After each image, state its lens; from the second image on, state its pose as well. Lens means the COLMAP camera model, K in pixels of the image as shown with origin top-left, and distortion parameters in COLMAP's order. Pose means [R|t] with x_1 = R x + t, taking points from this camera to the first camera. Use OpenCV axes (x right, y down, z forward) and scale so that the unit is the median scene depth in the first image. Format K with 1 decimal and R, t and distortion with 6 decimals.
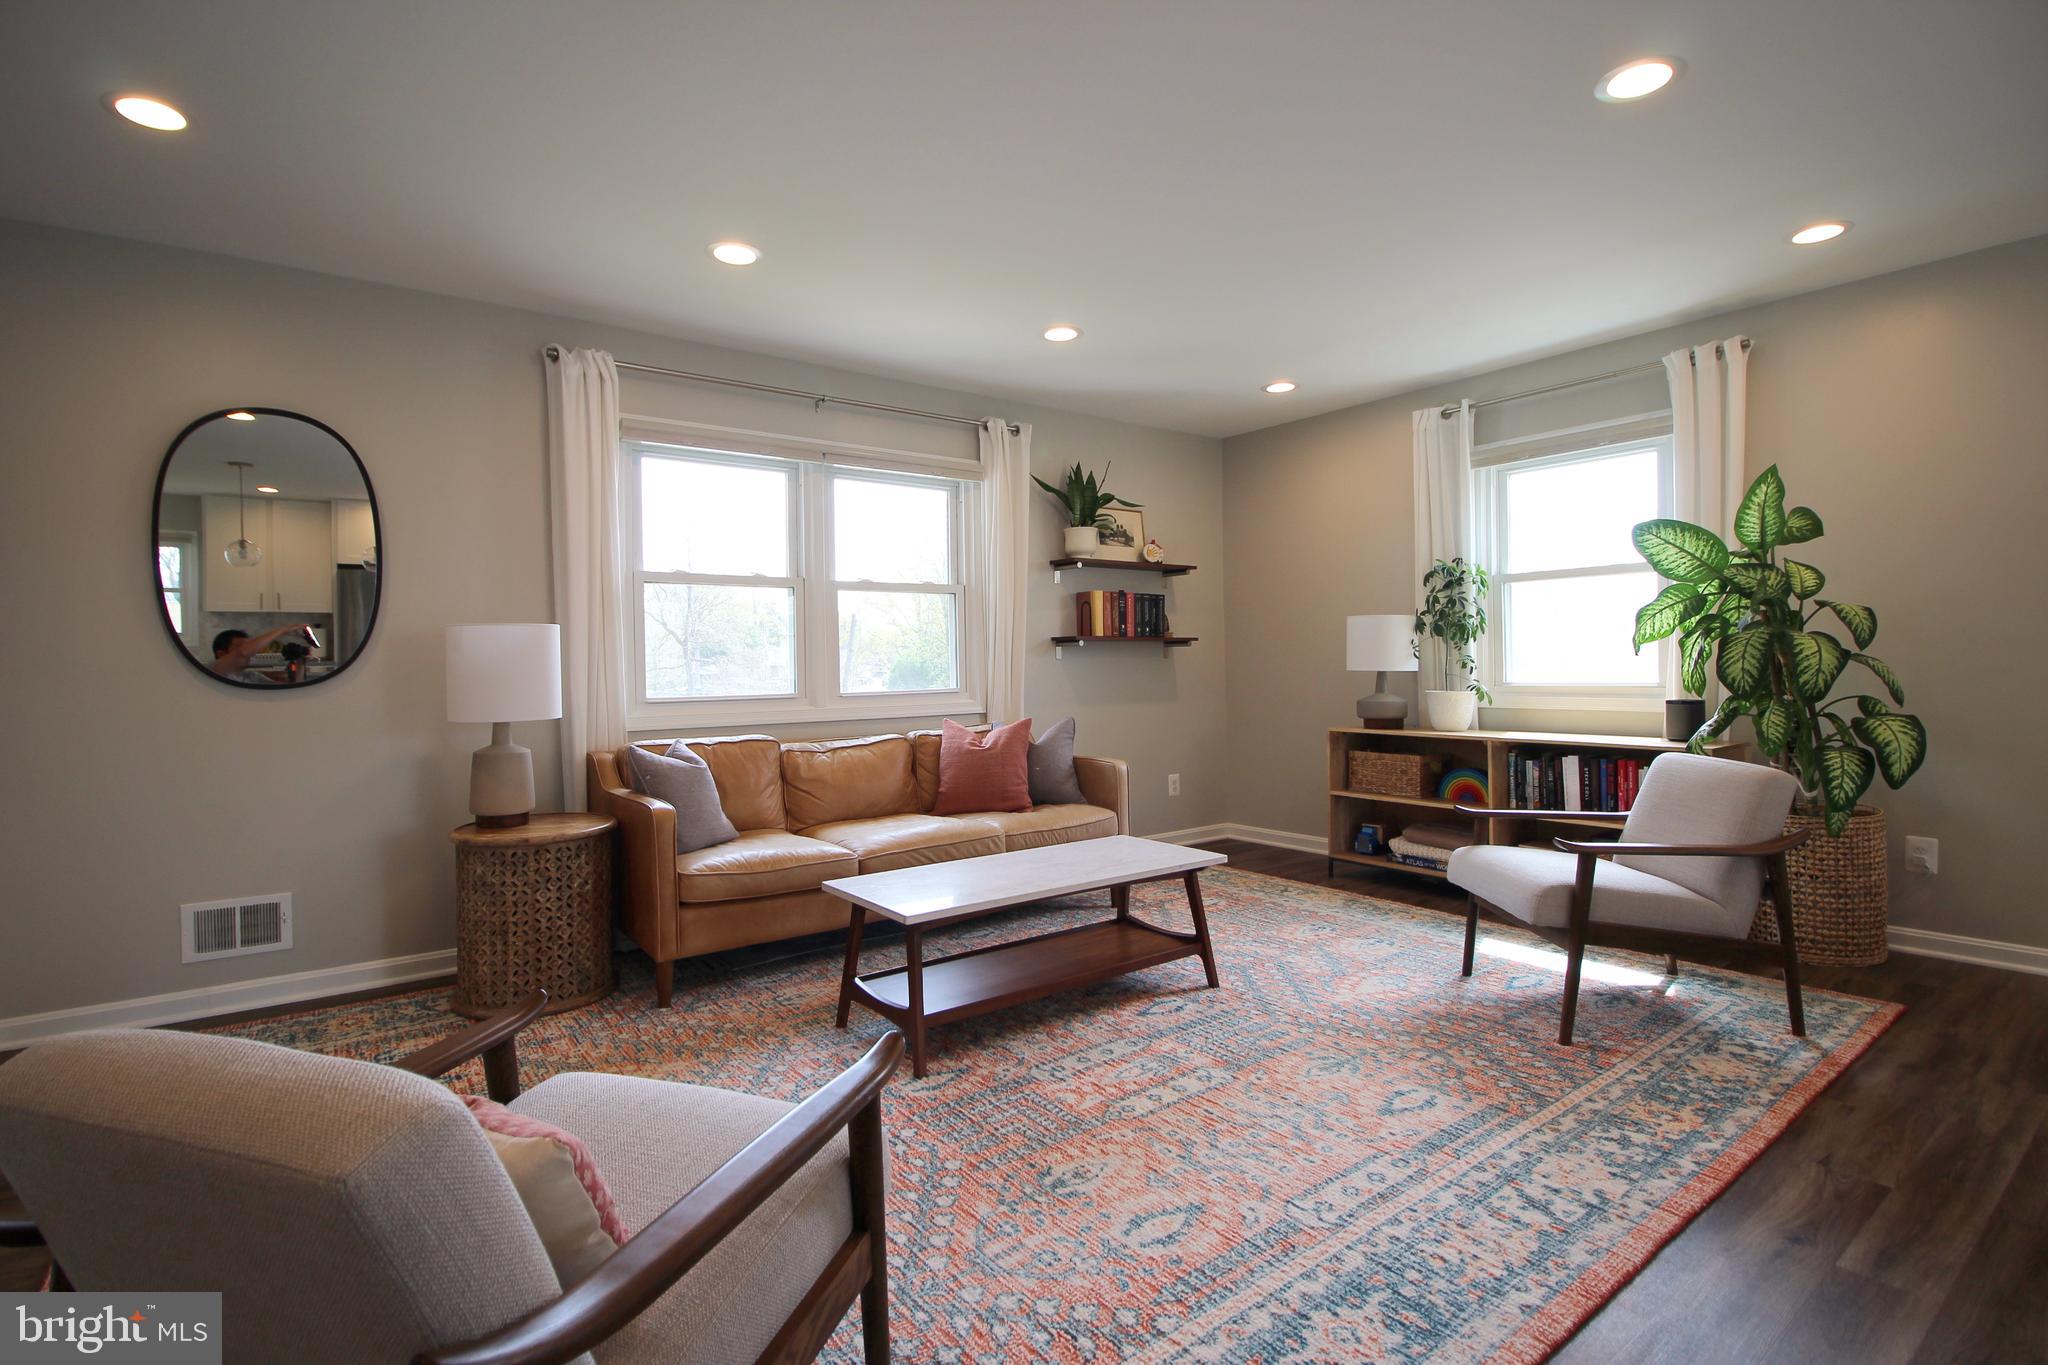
lens RADIAL K [[984.4, 0, 1024.0], [0, 984.4, 682.5], [0, 0, 1]] dist [-0.019873, -0.000391]
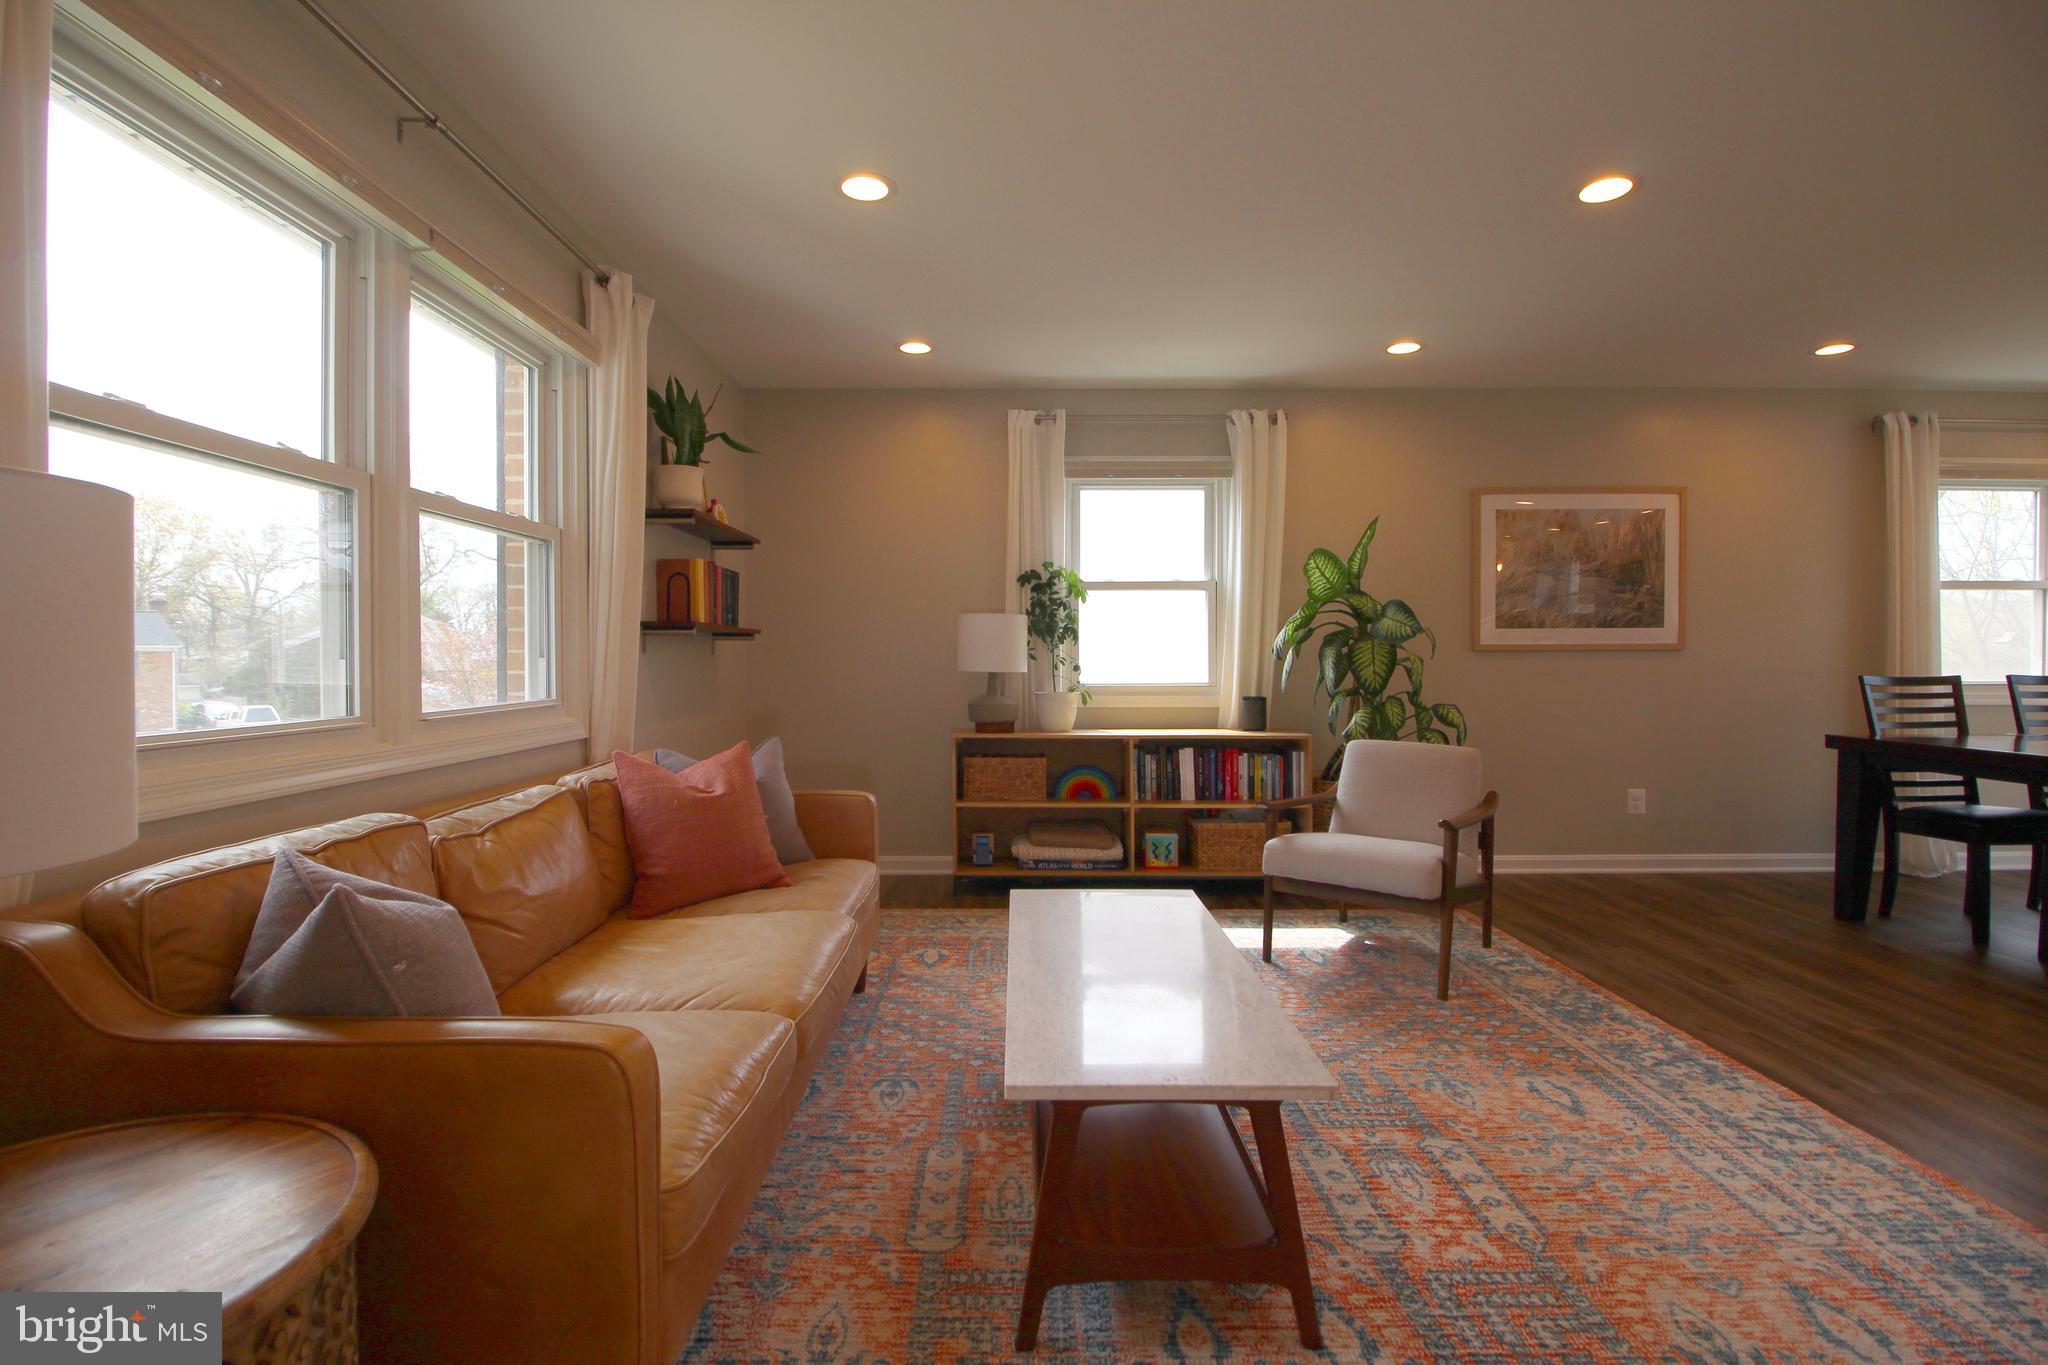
lens RADIAL K [[943.2, 0, 1024.0], [0, 943.2, 682.5], [0, 0, 1]] dist [-0.011888, -0.008378]
pose [[0.596106, -0.004801, 0.802891, -0.503311], [0.004739, 0.999986, 0.002461, -0.005508], [-0.802892, 0.002338, 0.596120, 0.600292]]
